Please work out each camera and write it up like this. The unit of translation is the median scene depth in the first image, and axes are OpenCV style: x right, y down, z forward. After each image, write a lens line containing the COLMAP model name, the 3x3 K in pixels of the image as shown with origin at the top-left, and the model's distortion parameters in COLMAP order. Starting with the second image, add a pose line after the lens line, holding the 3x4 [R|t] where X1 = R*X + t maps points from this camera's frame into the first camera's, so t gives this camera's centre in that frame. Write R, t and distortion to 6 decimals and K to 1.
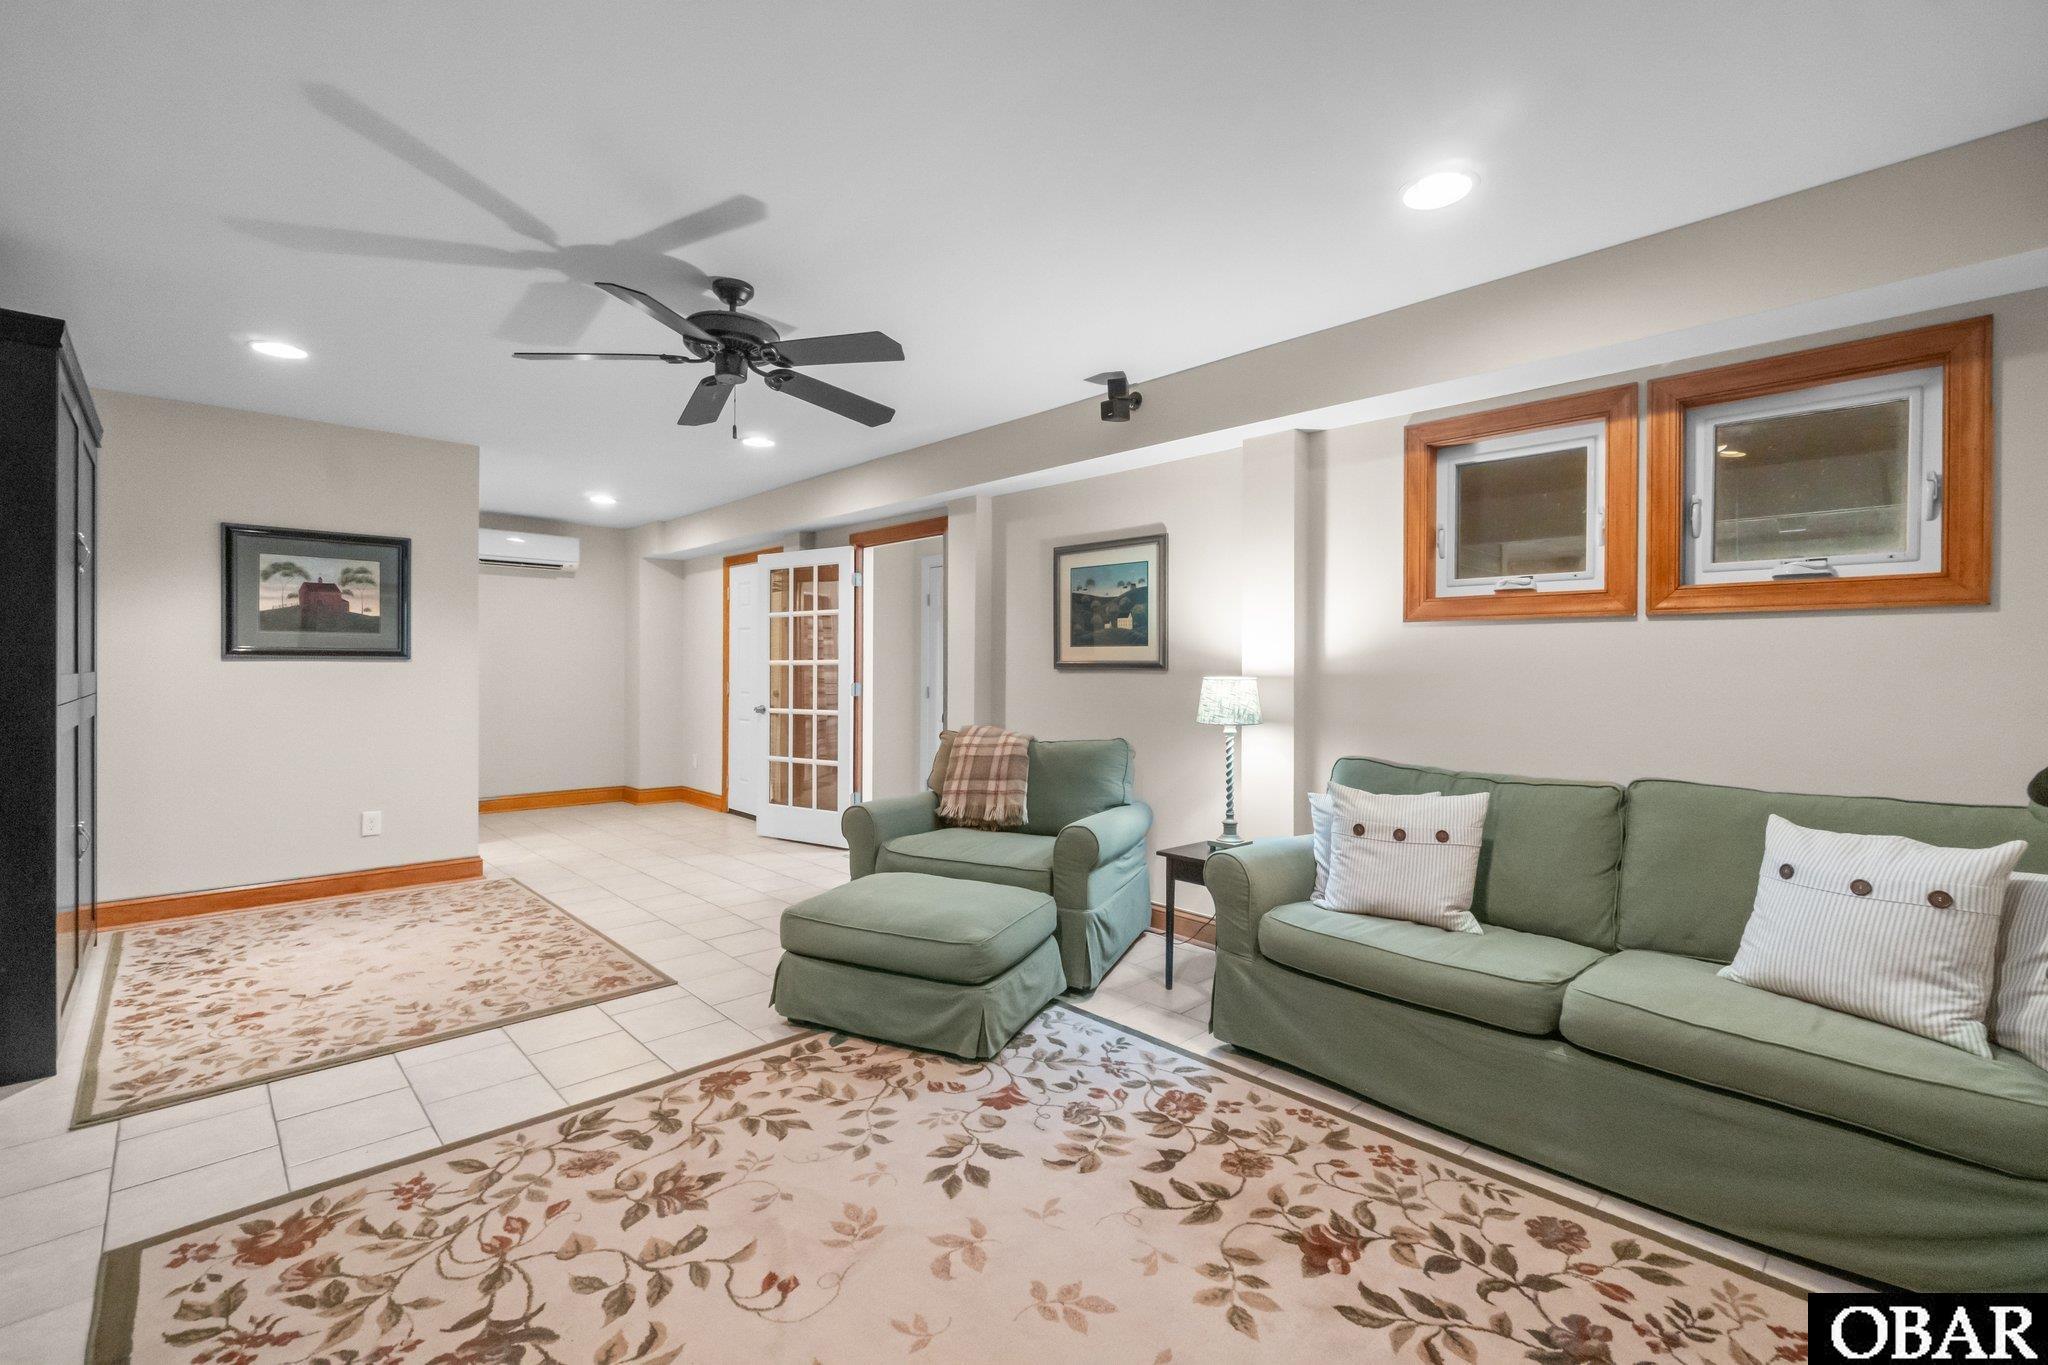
lens RADIAL K [[884.0, 0, 1030.8], [0, 884.0, 669.9], [0, 0, 1]] dist [-0.003865, 0.001140]
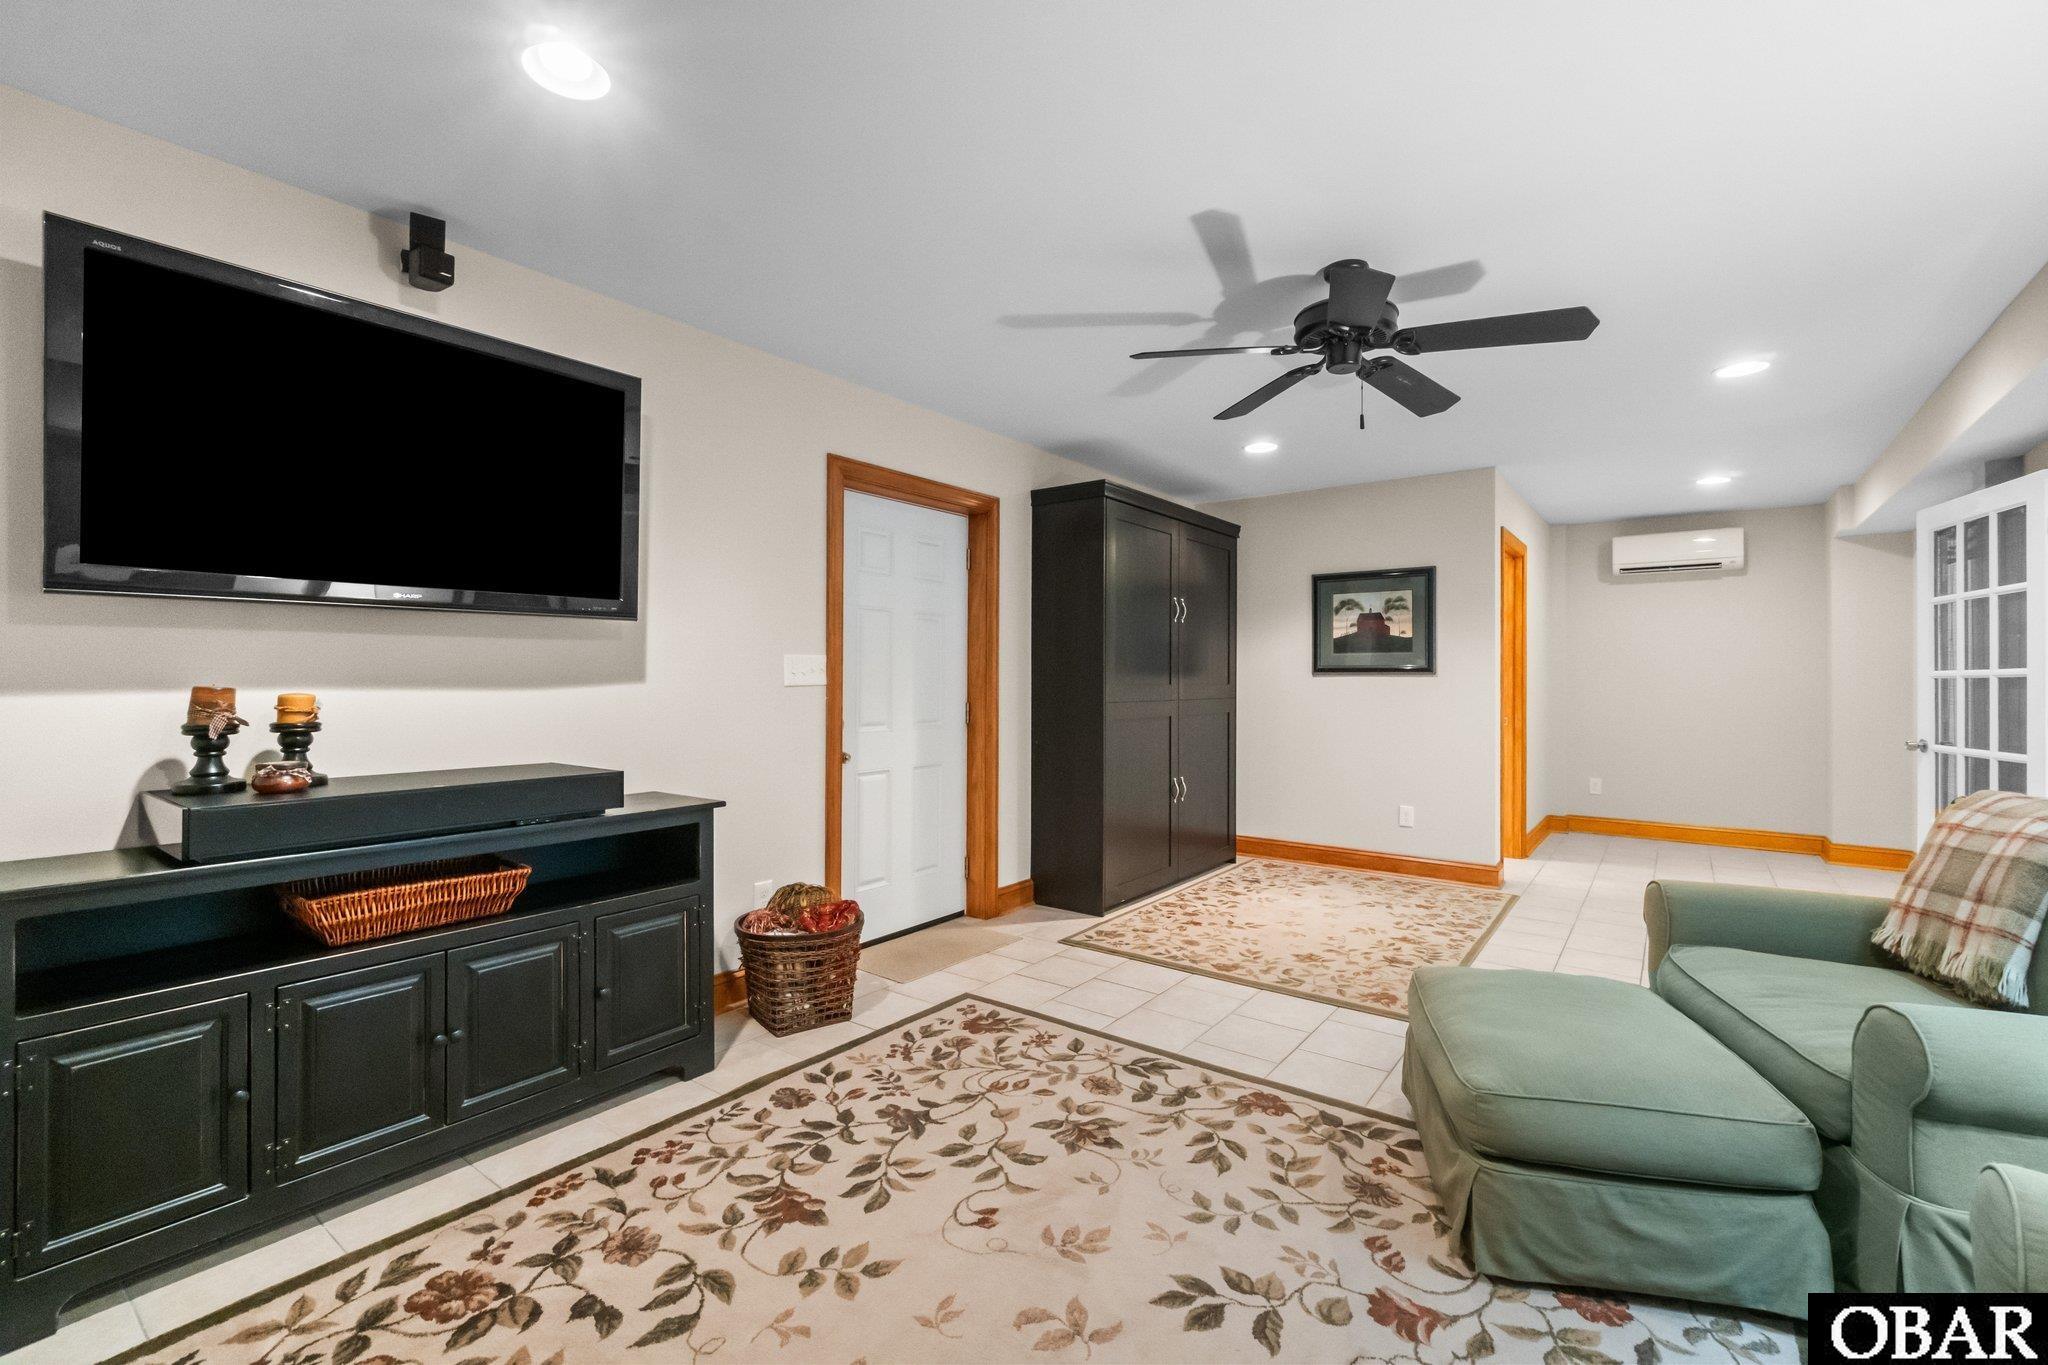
lens RADIAL K [[884.0, 0, 1030.8], [0, 884.0, 669.9], [0, 0, 1]] dist [-0.003865, 0.001140]
pose [[0.151813, -0.014308, -0.988306, 0.578030], [-0.005059, 0.999871, -0.015253, 0.003692], [0.988396, 0.007316, 0.151721, 0.589167]]
